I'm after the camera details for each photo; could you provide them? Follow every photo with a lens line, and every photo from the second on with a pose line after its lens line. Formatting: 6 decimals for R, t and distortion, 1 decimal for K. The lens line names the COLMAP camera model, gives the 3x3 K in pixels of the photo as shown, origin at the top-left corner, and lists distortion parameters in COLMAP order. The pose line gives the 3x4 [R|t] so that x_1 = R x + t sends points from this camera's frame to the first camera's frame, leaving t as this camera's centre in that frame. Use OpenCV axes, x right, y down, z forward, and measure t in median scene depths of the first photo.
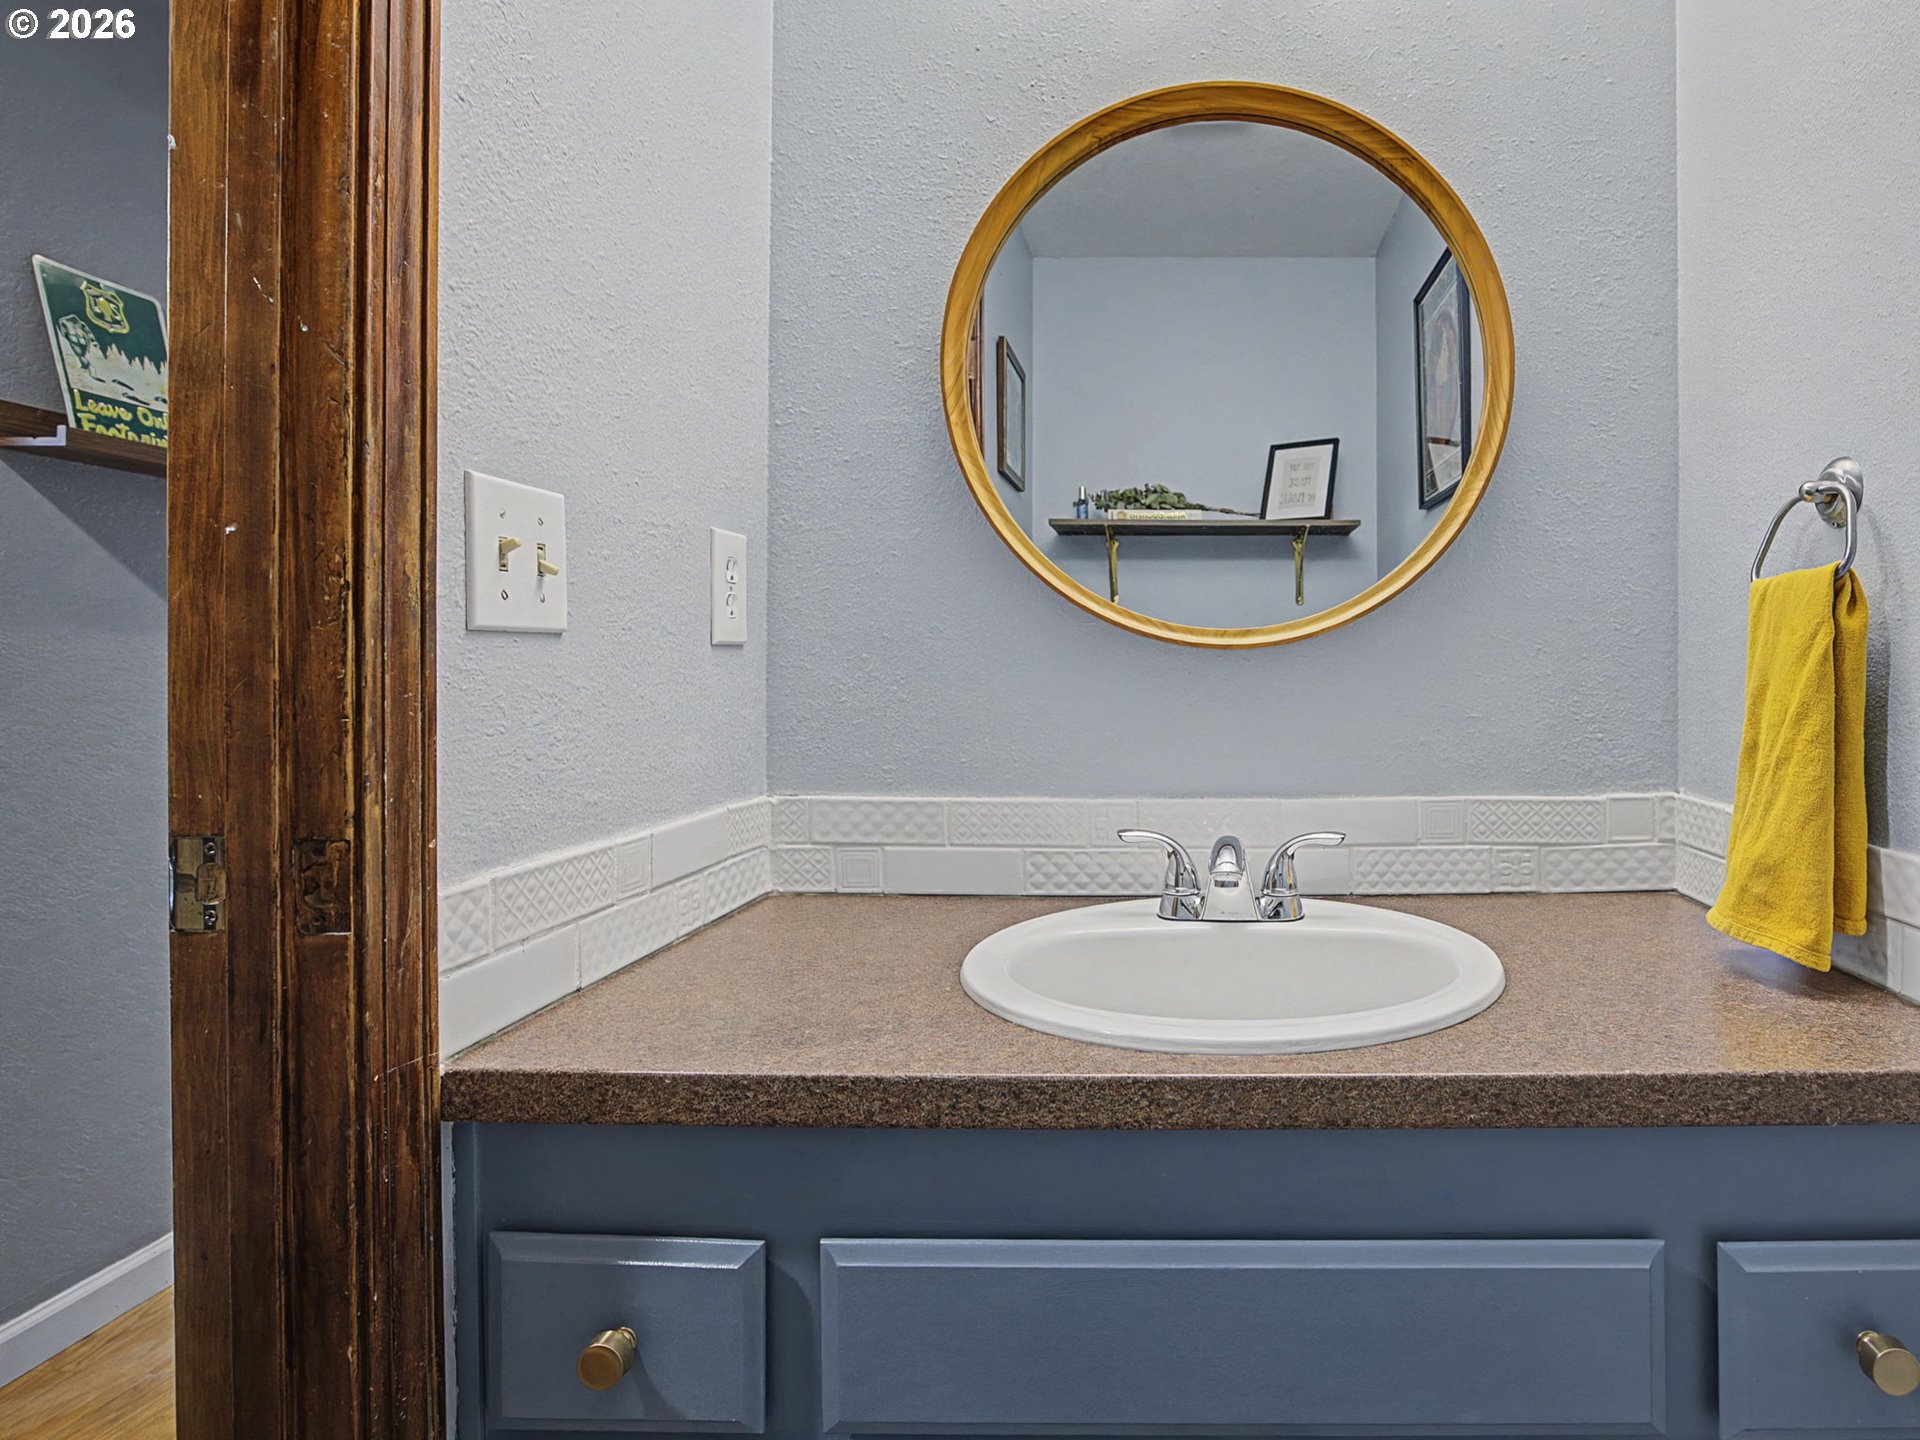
lens RADIAL K [[999.6, 0, 960.6], [0, 999.6, 656.0], [0, 0, 1]] dist [-0.068127, 0.036746]
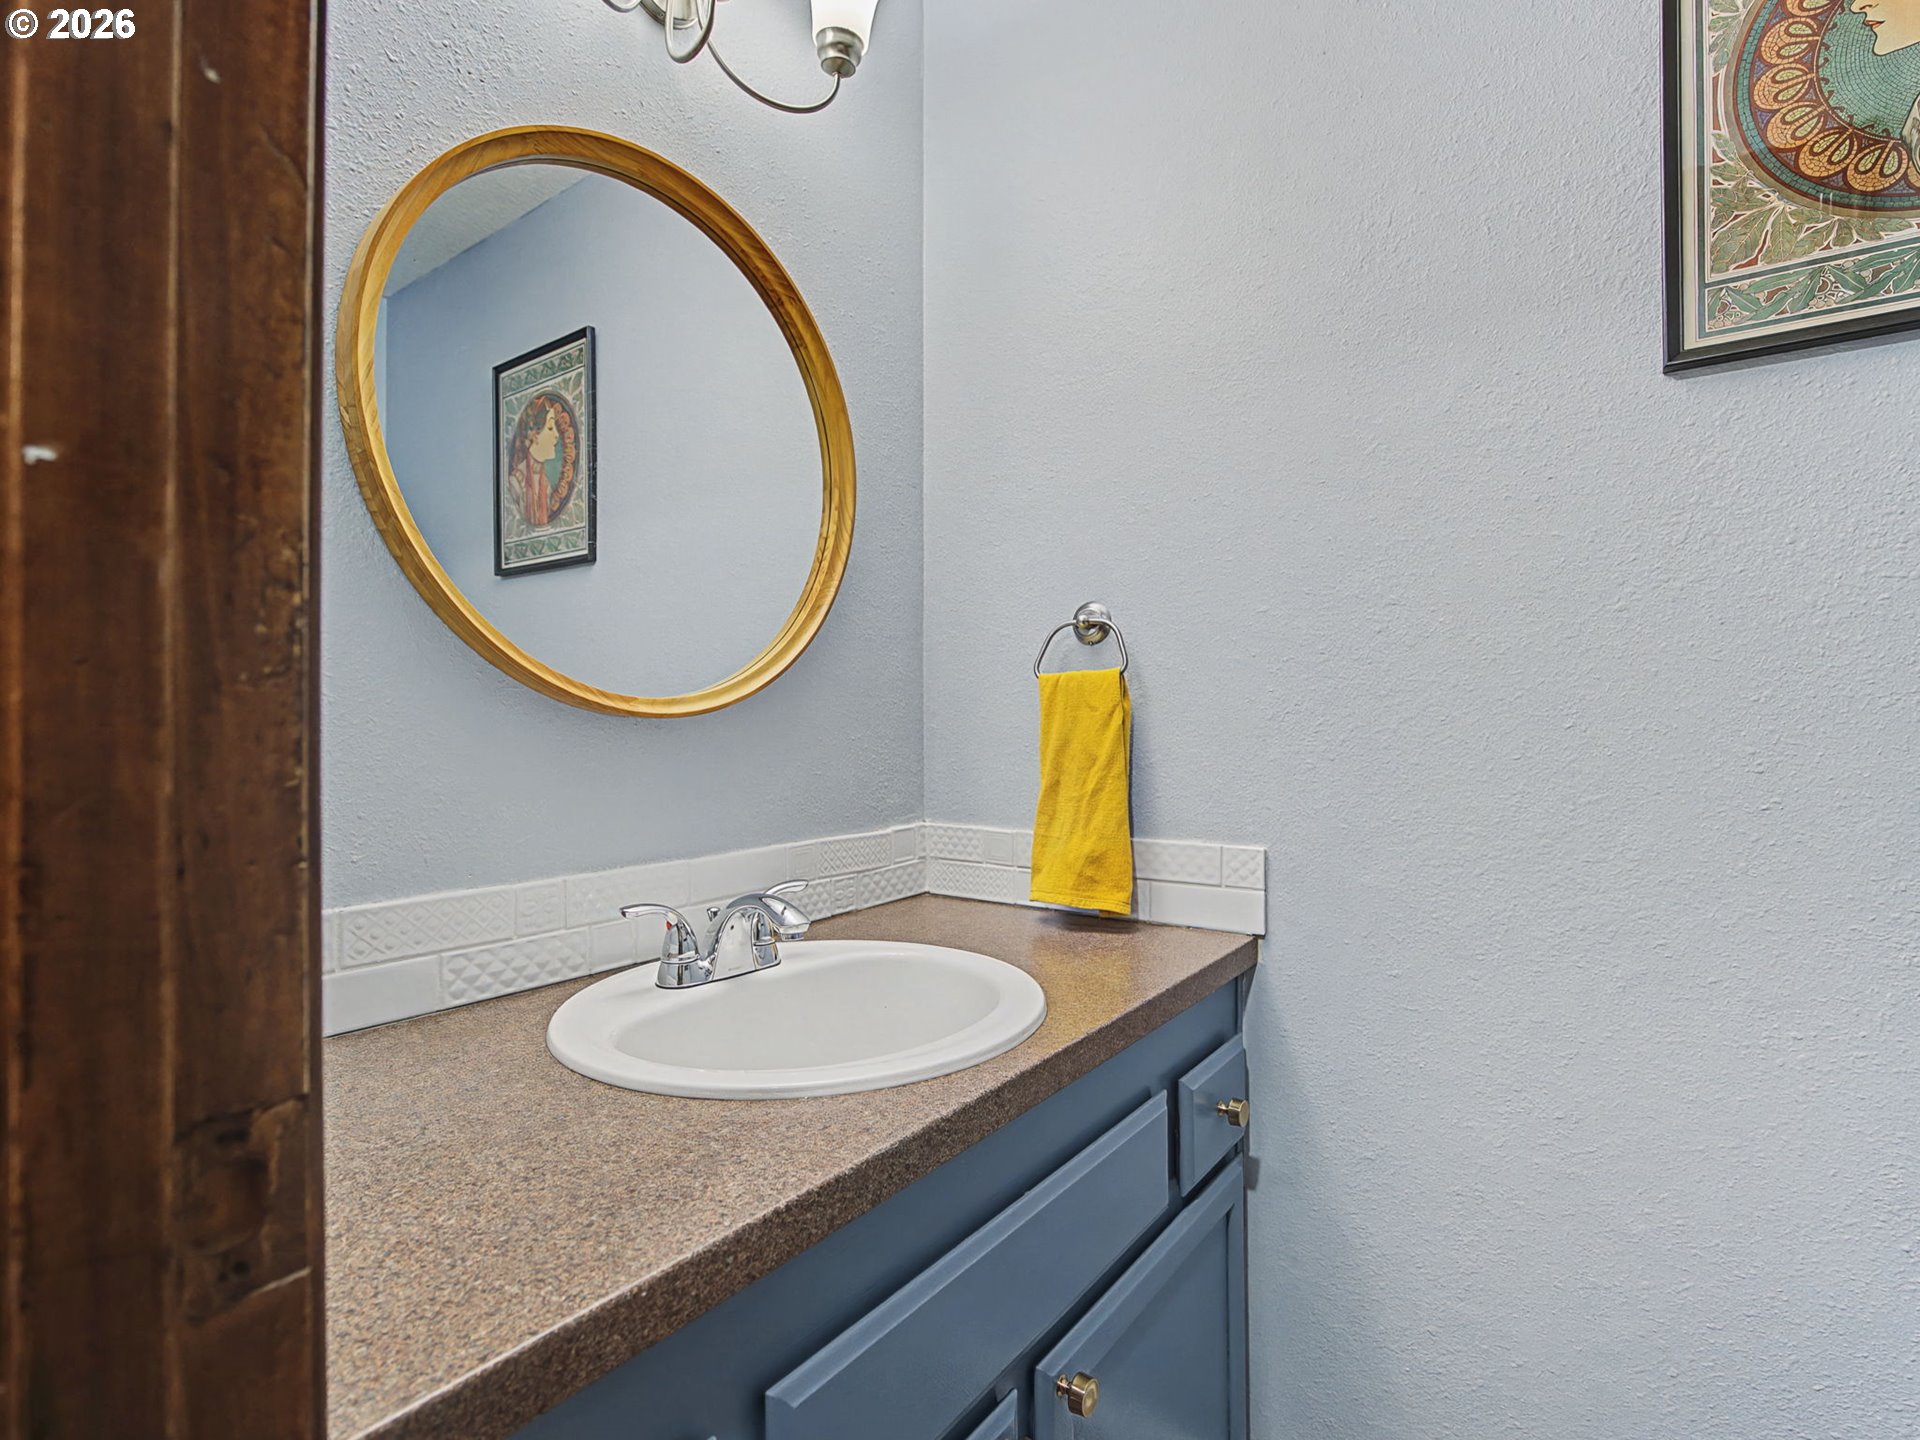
lens RADIAL K [[948.0, 0, 1004.2], [0, 948.0, 712.1], [0, 0, 1]] dist [-0.017579, 0.001521]
pose [[0.553285, 0.007846, 0.832955, -0.540514], [-0.001586, 0.999964, -0.008366, -0.008153], [-0.832990, 0.003308, 0.553277, 0.263139]]
